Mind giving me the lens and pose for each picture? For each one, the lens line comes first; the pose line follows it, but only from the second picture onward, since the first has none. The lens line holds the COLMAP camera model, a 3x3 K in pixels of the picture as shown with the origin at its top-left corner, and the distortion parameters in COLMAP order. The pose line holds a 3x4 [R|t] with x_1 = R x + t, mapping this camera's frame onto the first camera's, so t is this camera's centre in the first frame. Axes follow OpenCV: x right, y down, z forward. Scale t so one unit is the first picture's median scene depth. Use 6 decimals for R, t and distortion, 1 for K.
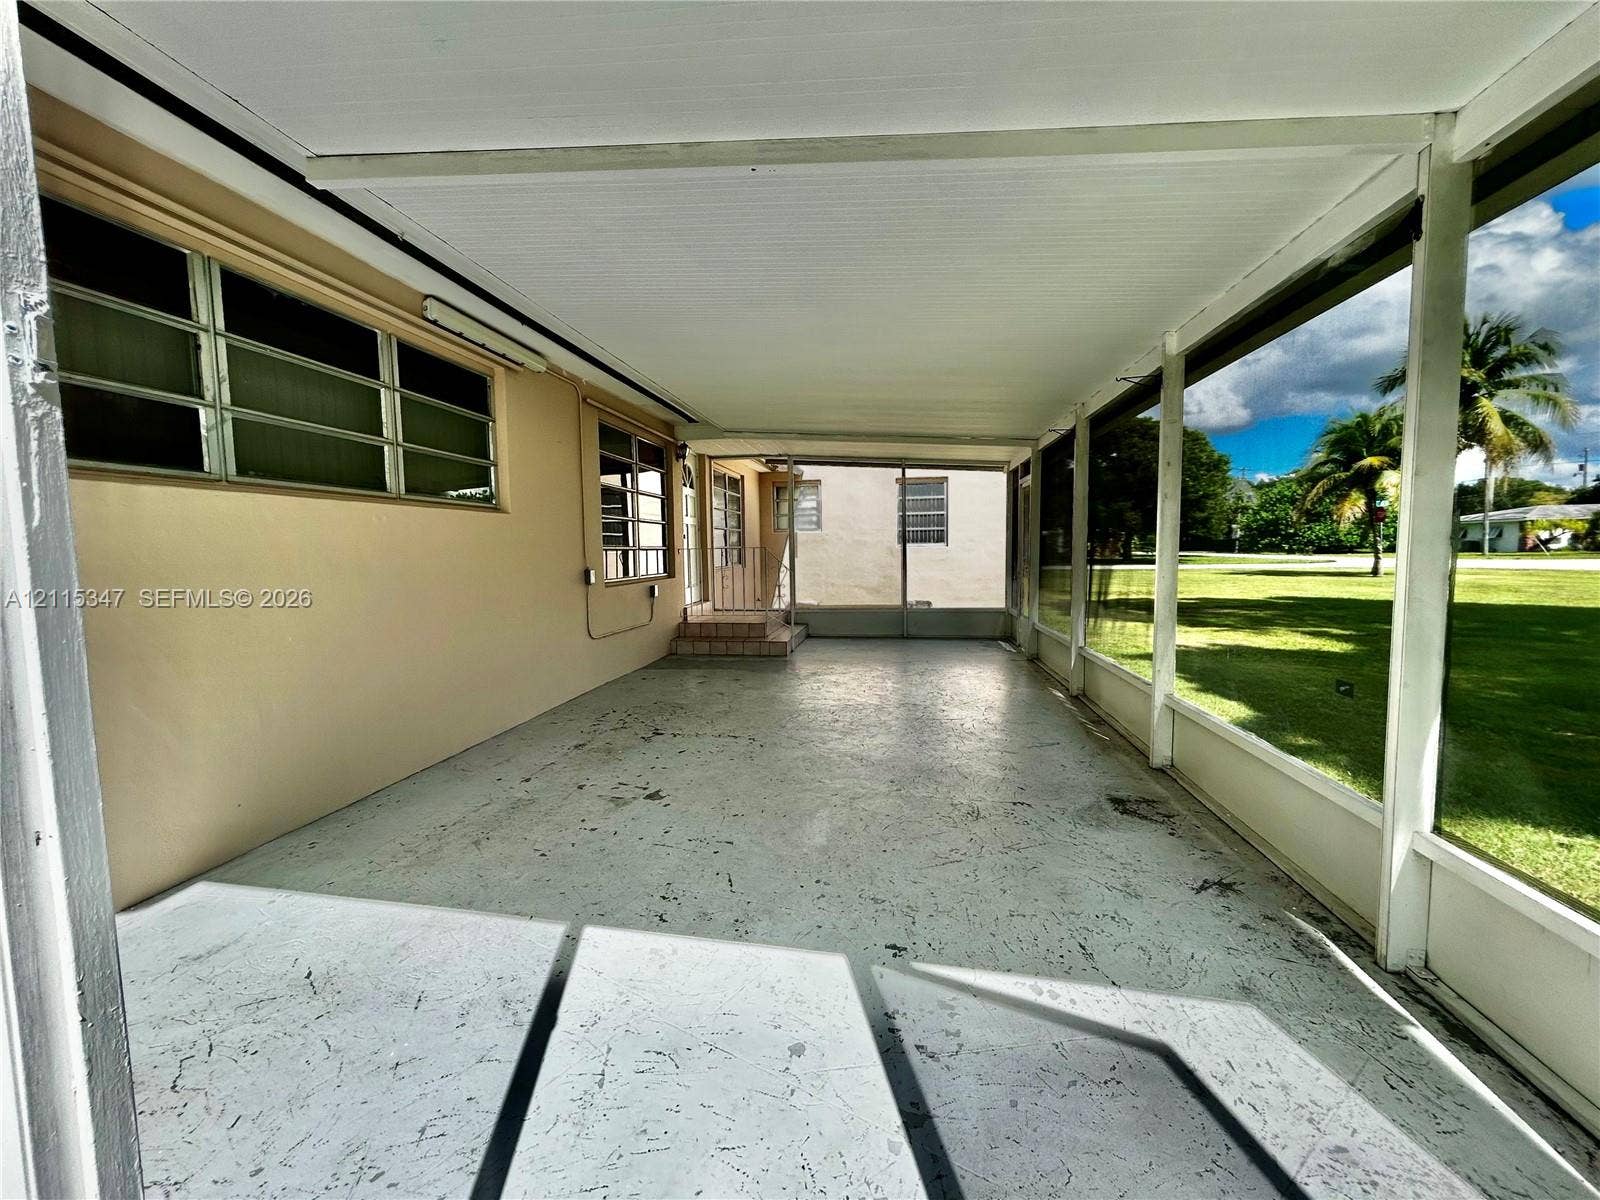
lens RADIAL K [[651.2, 0, 800.6], [0, 651.2, 595.0], [0, 0, 1]] dist [0.023652, -0.012973]
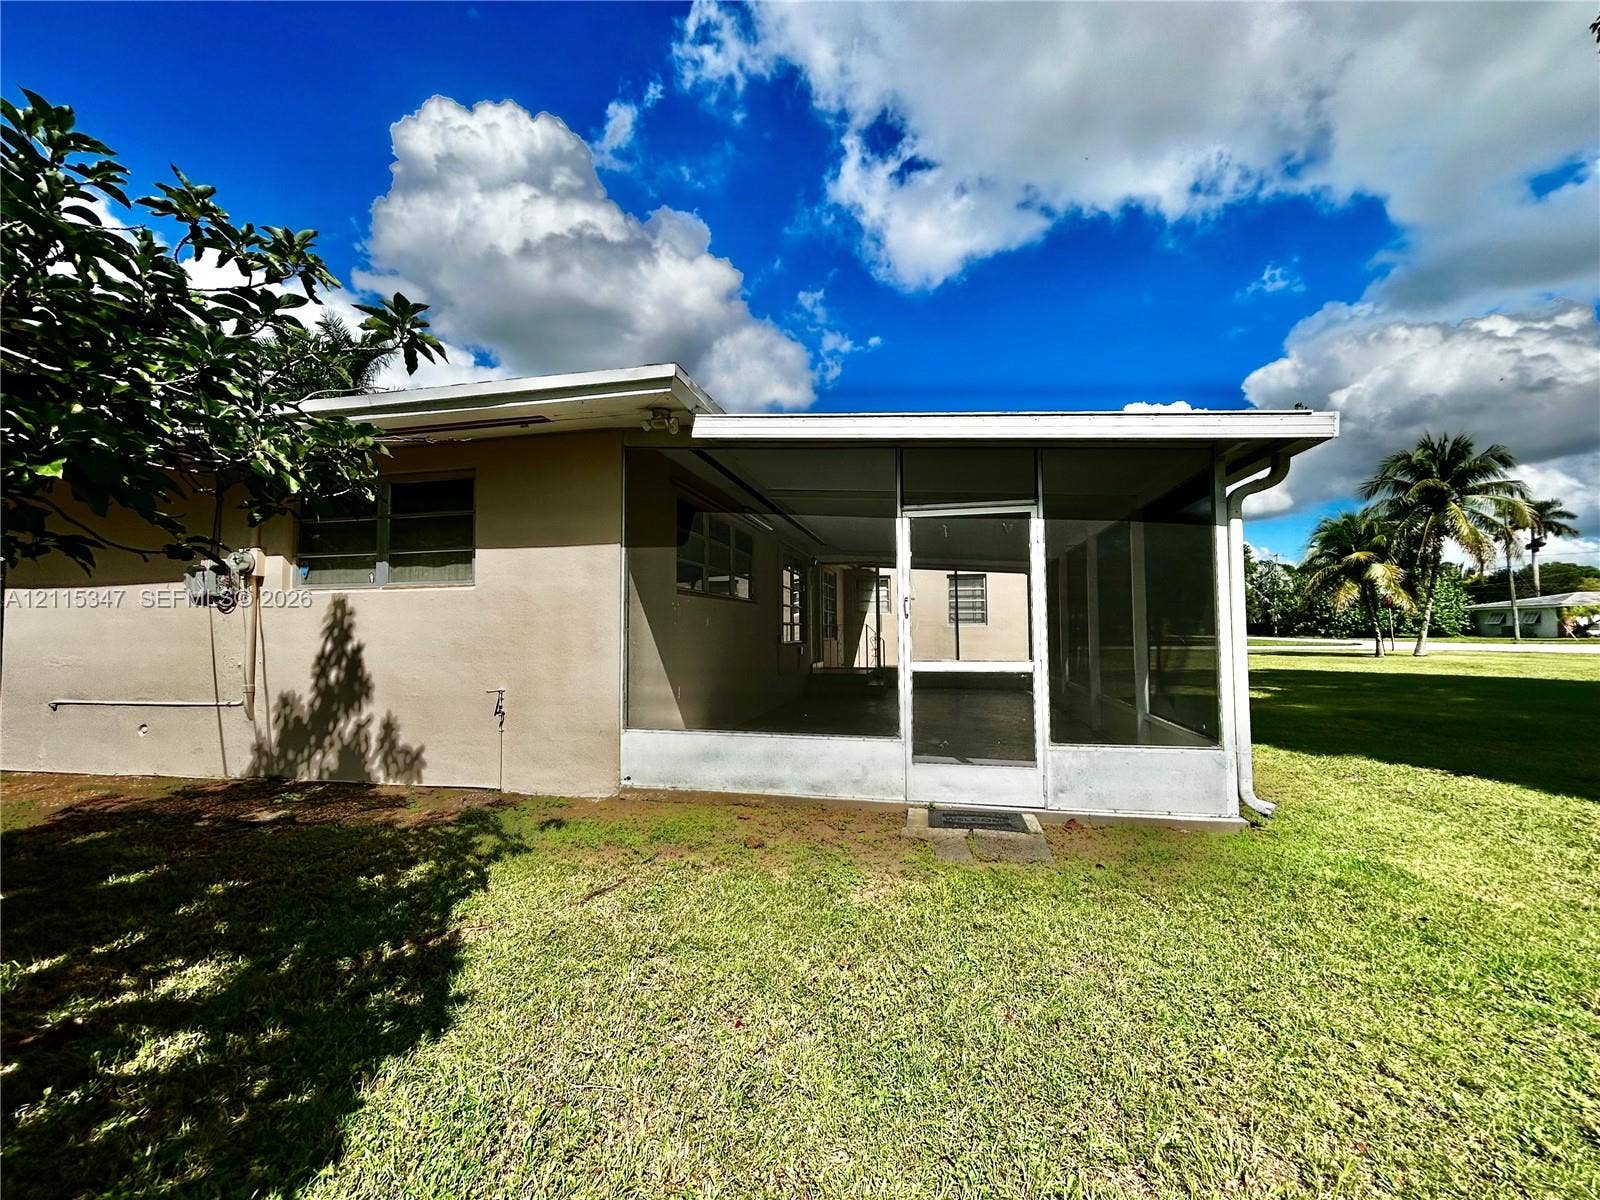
lens RADIAL K [[657.3, 0, 800.0], [0, 657.3, 600.0], [0, 0, 1]] dist [-0.000613, -0.000037]
pose [[0.998554, 0.005390, -0.053479, -0.173082], [-0.011506, 0.993331, -0.114725, 0.065455], [0.052504, 0.115174, 0.991957, -0.728150]]
